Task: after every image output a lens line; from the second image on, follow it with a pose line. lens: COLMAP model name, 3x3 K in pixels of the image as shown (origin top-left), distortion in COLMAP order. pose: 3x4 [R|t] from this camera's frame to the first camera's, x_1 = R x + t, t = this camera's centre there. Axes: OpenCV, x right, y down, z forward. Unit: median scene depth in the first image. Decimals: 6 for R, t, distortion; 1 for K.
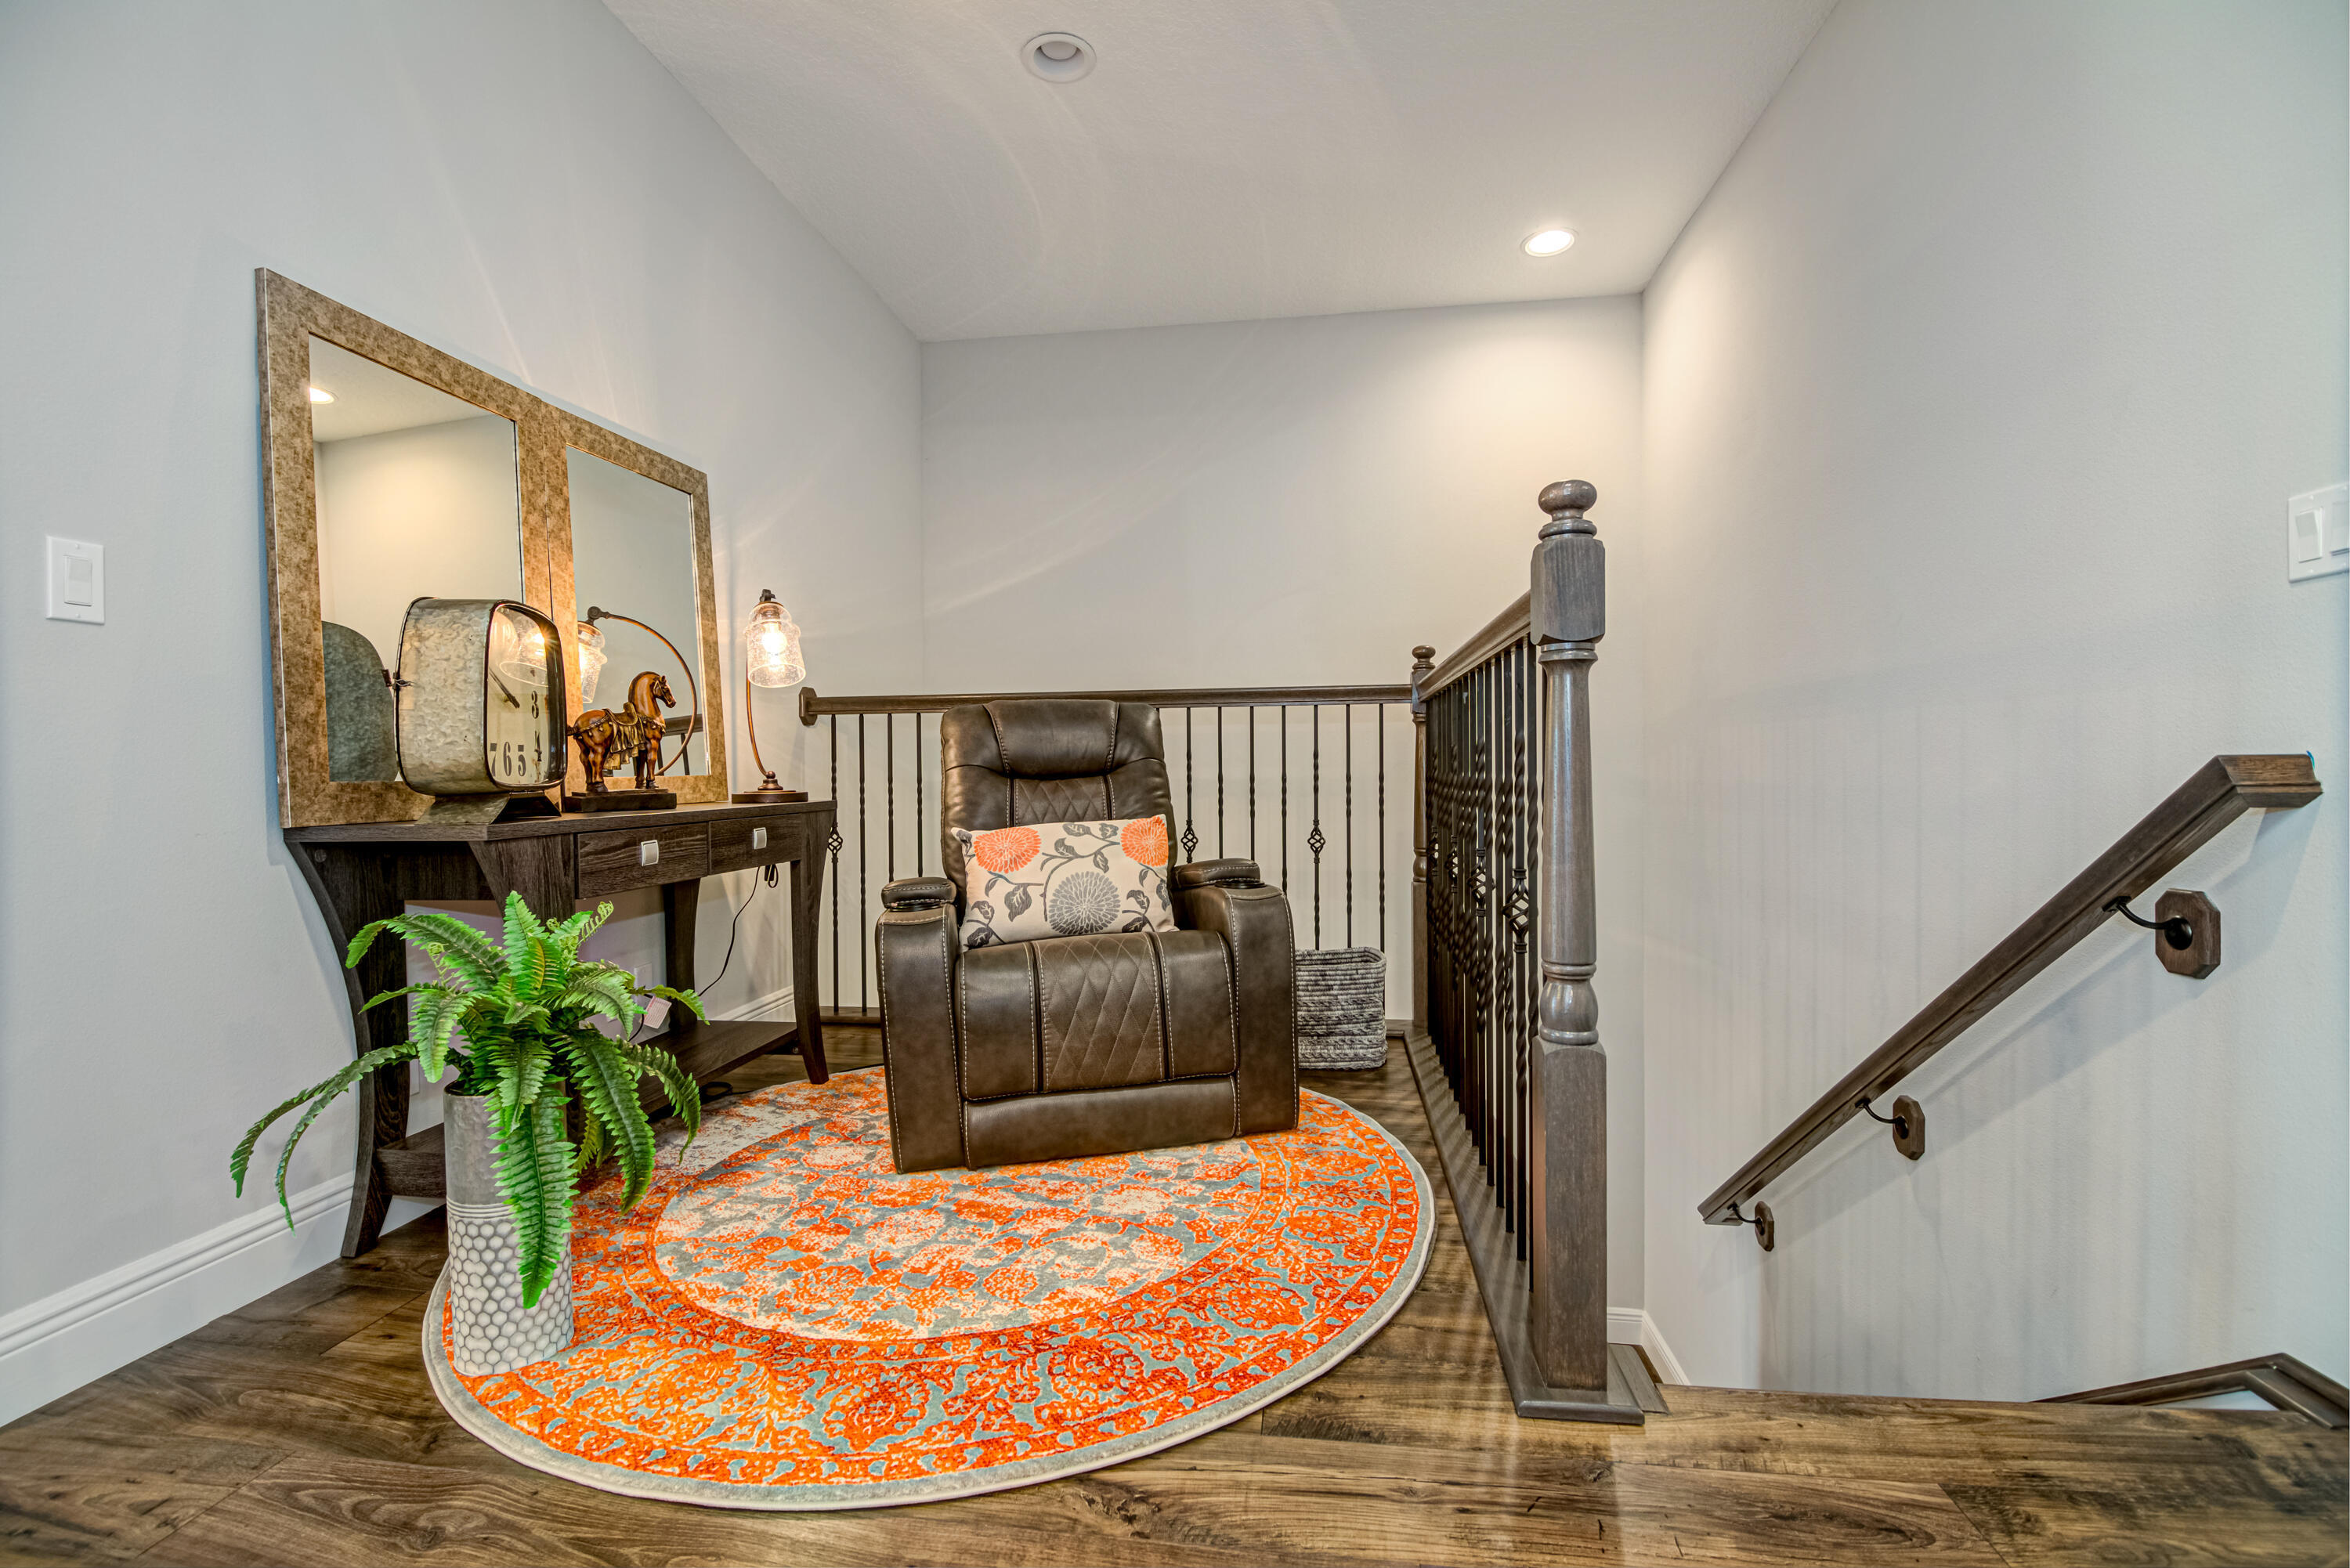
lens RADIAL K [[1028.3, 0, 1164.9], [0, 1028.3, 779.6], [0, 0, 1]] dist [-0.000816, -0.009400]
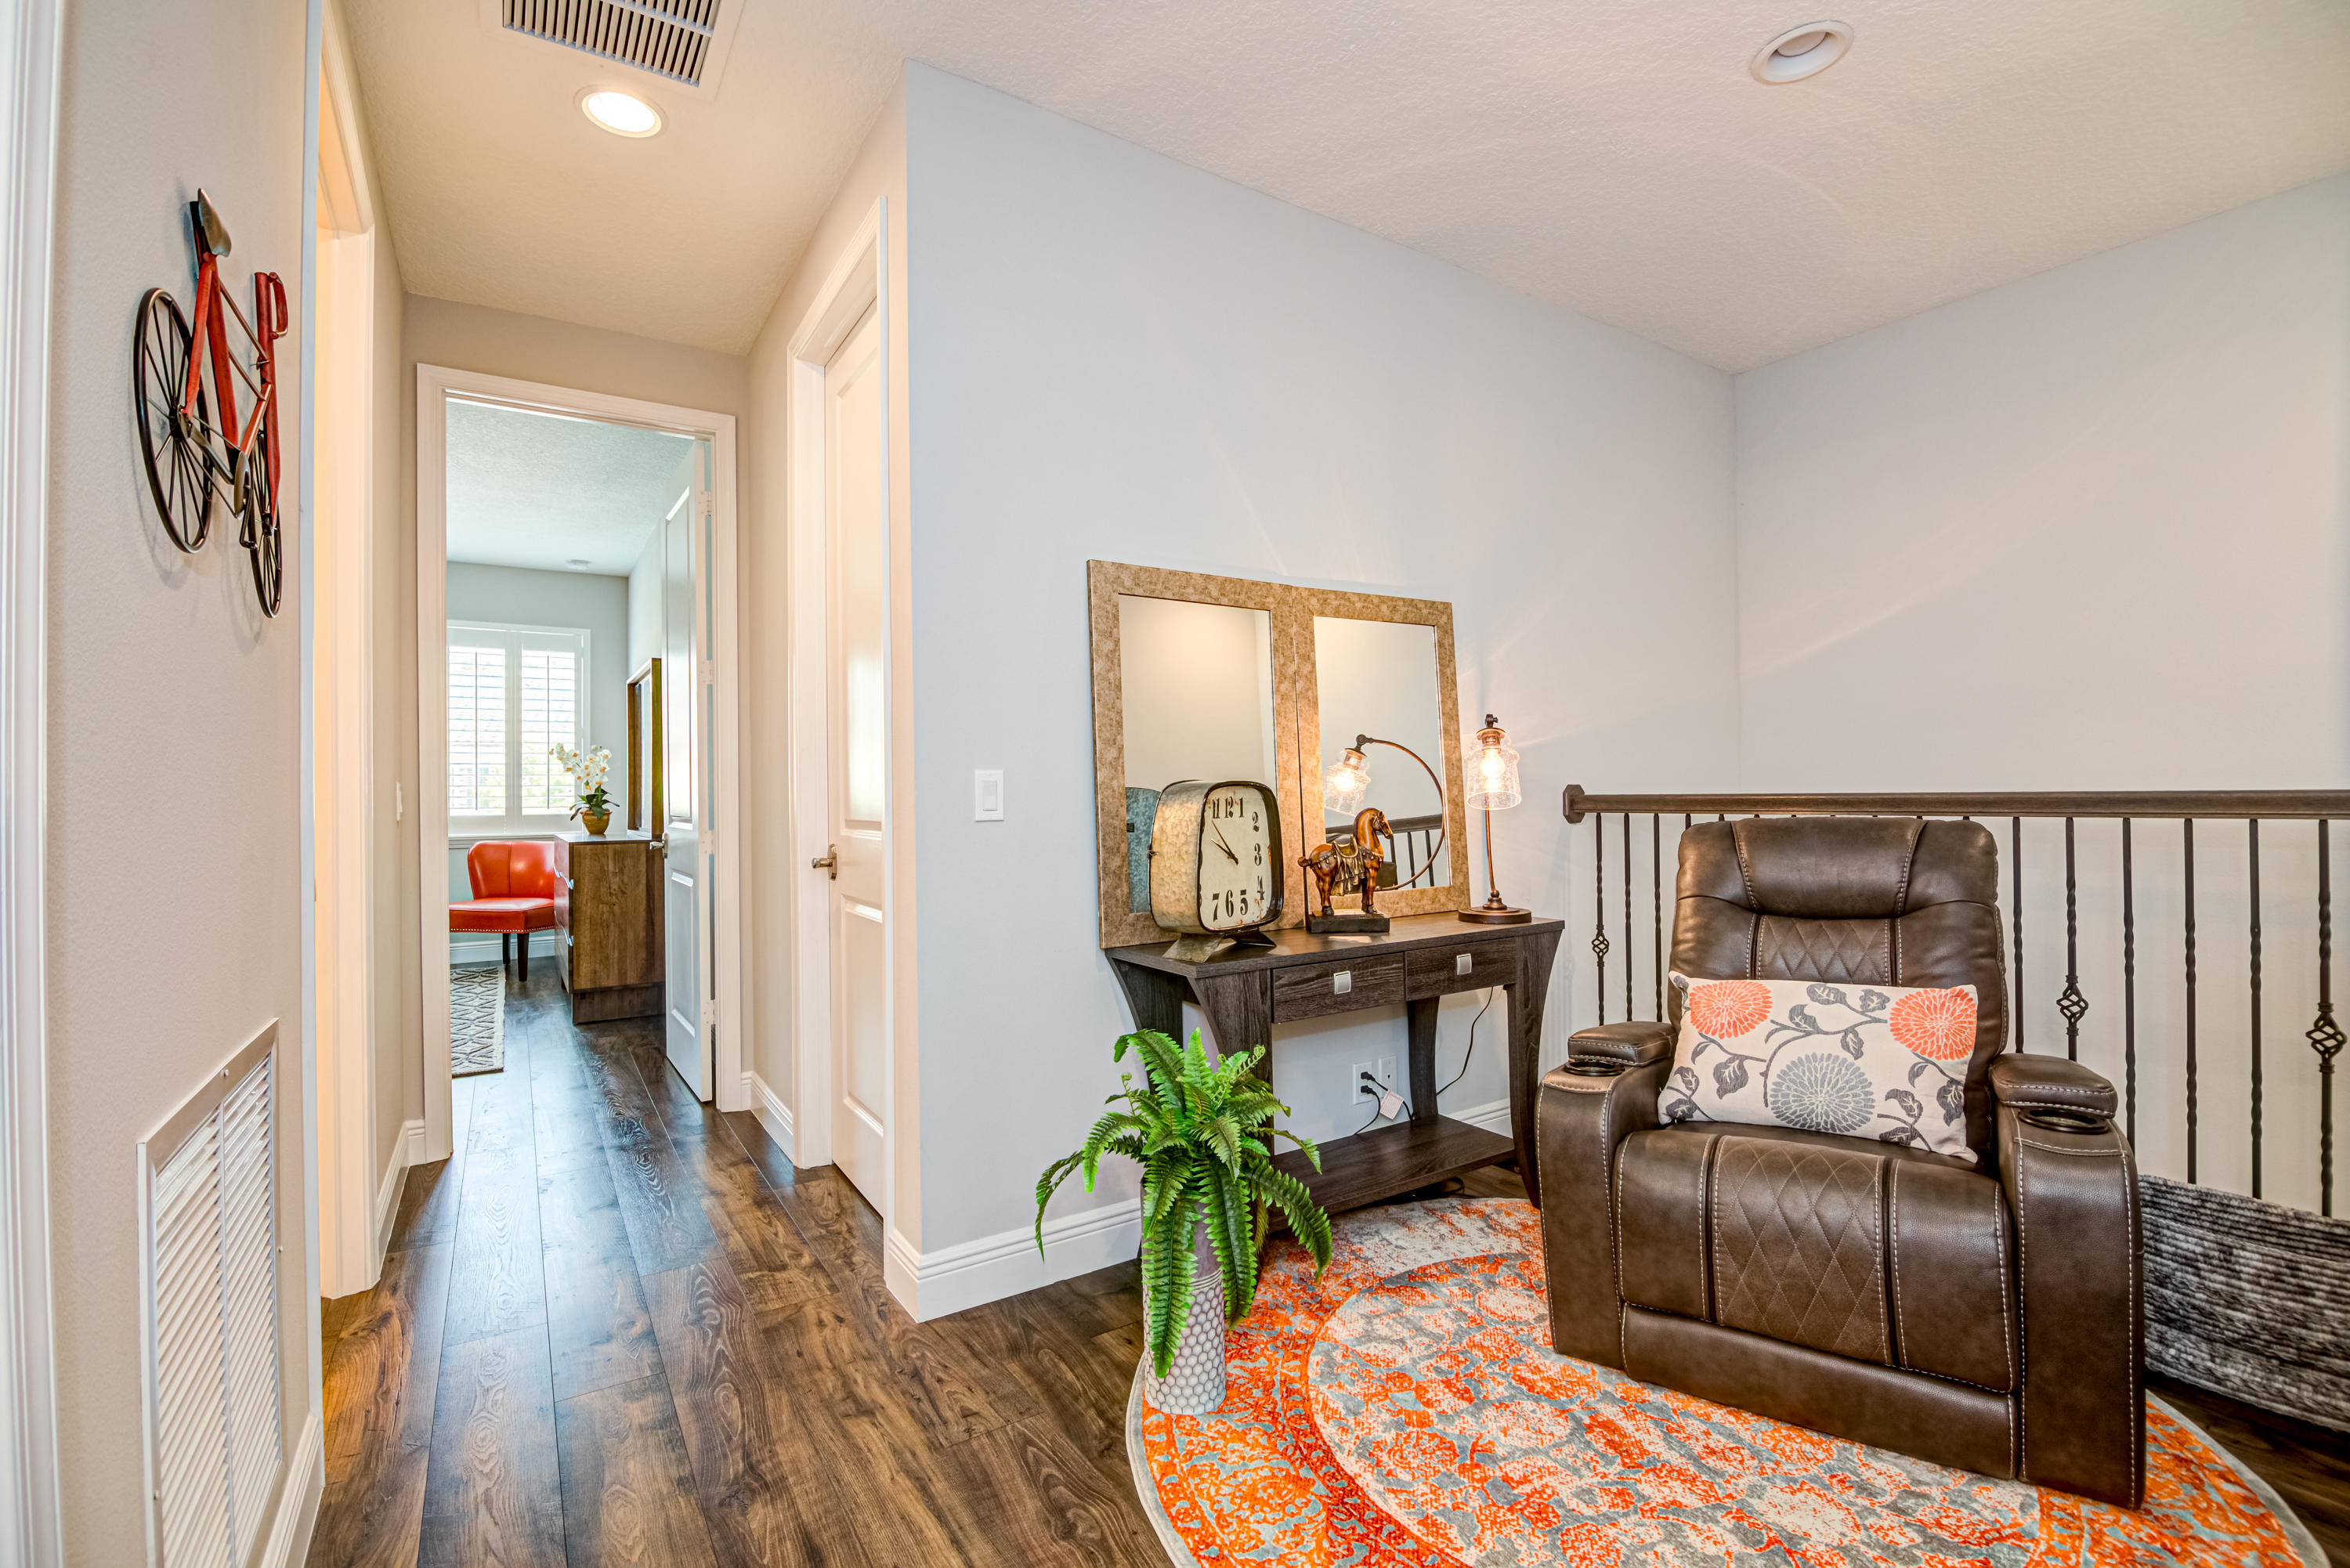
lens RADIAL K [[1028.3, 0, 1164.9], [0, 1028.3, 779.6], [0, 0, 1]] dist [-0.000816, -0.009400]
pose [[0.657489, -0.006866, -0.753433, 0.219286], [-0.001086, 0.999949, -0.010060, -0.135343], [0.753463, 0.007432, 0.657448, 0.093213]]
